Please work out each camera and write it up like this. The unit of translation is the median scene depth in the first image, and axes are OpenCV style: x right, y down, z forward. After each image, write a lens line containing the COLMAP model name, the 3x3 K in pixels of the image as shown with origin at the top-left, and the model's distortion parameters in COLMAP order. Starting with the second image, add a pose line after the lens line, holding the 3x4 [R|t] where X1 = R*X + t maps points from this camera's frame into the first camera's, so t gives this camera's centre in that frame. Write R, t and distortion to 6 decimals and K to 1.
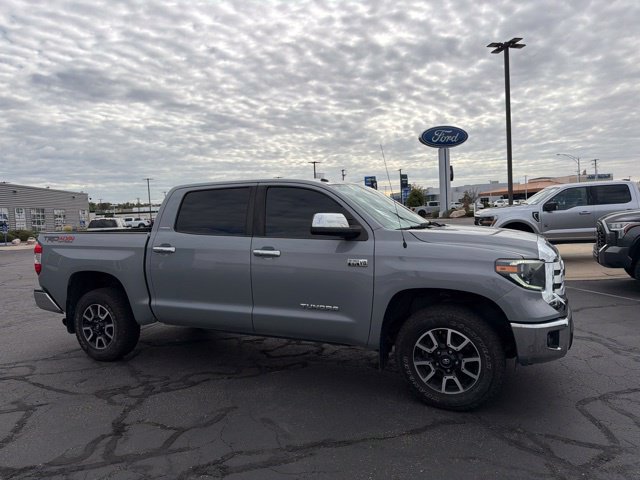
lens RADIAL K [[449.8, 0, 320.8], [0, 449.8, 242.7], [0, 0, 1]] dist [0.041210, -0.045581]
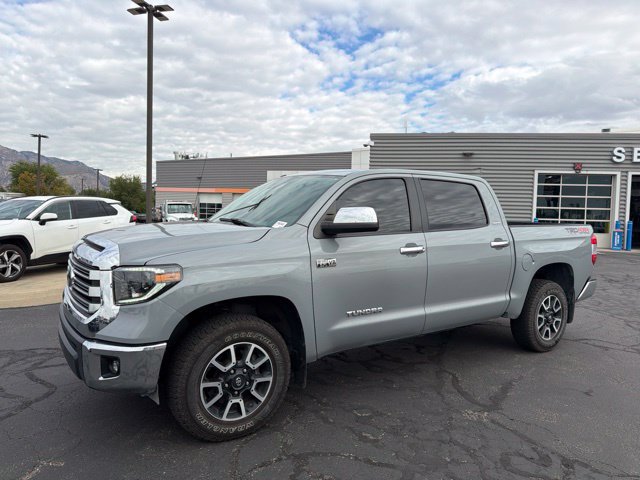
lens RADIAL K [[449.8, 0, 323.9], [0, 449.8, 244.2], [0, 0, 1]] dist [0.041210, -0.045581]
pose [[-0.510350, 0.079950, -0.856242, 0.789911], [-0.058815, 0.990093, 0.127504, -0.104257], [0.857953, 0.115432, -0.500591, 1.423599]]
